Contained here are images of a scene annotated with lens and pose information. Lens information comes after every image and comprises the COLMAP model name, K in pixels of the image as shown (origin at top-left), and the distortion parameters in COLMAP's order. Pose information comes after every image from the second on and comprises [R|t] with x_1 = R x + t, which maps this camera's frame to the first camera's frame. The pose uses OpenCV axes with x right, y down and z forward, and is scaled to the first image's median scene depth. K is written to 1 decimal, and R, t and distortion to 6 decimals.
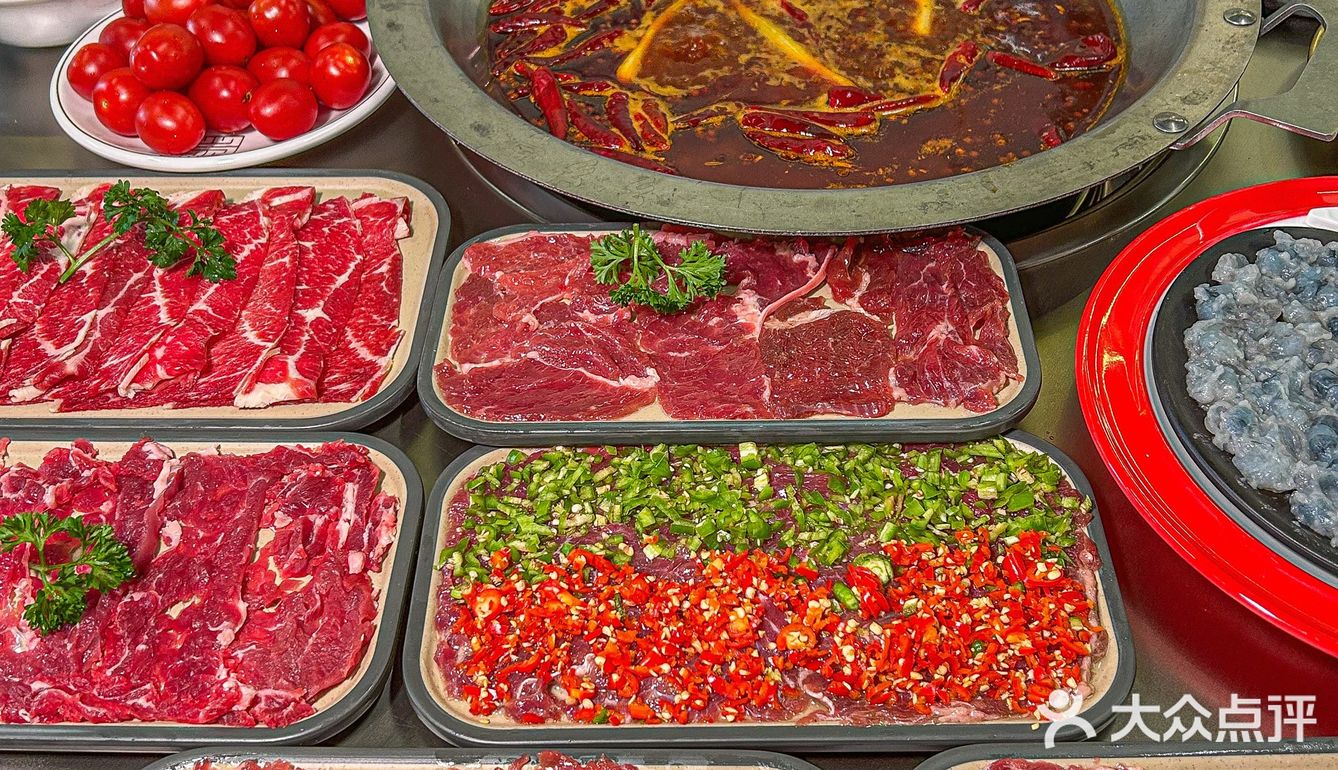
lens RADIAL K [[1508.1, 0, 669.0], [0, 1508.1, 385.0], [0, 0, 1]] dist [0.209205, -0.754171]
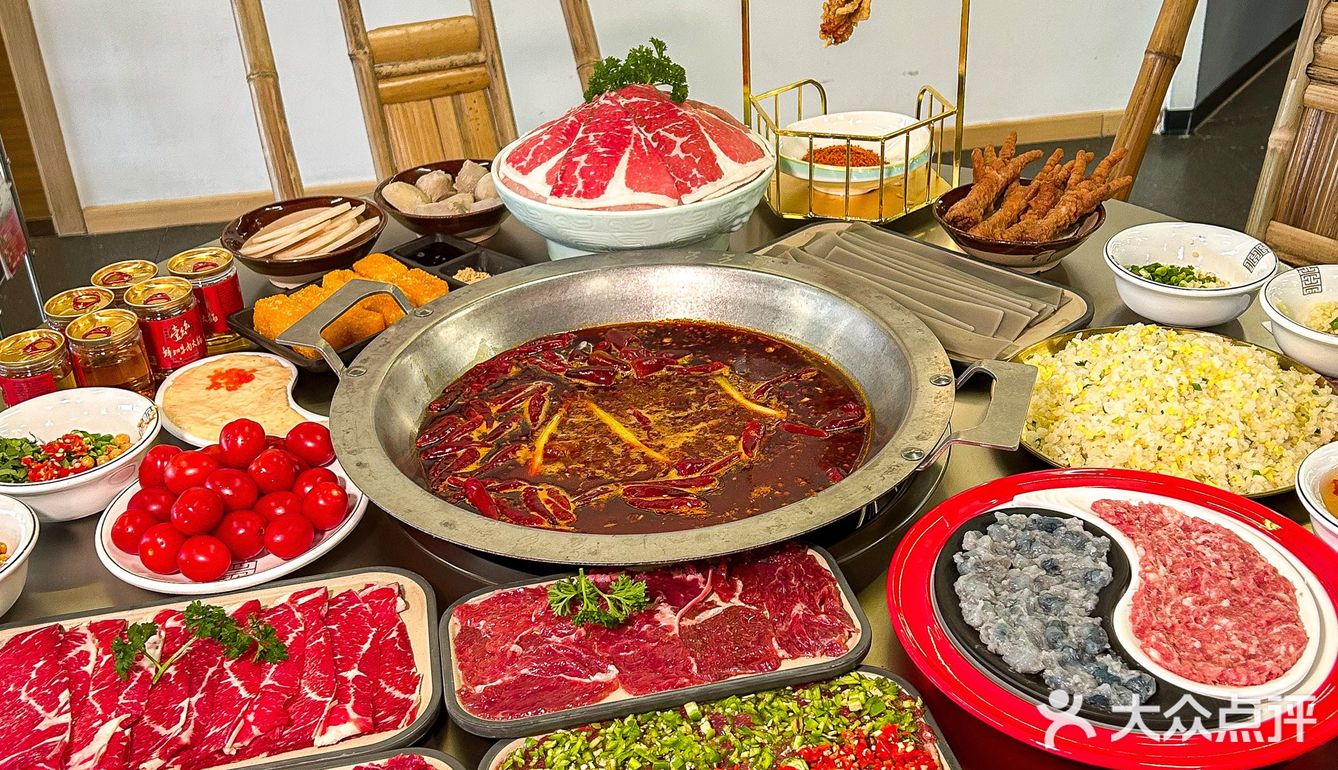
lens RADIAL K [[1508.1, 0, 669.0], [0, 1508.1, 385.0], [0, 0, 1]] dist [0.209205, -0.754171]
pose [[0.975169, -0.128751, 0.180190, -0.177589], [0.170893, 0.954983, -0.242493, 0.090508], [-0.140857, 0.267265, 0.953273, -0.434461]]
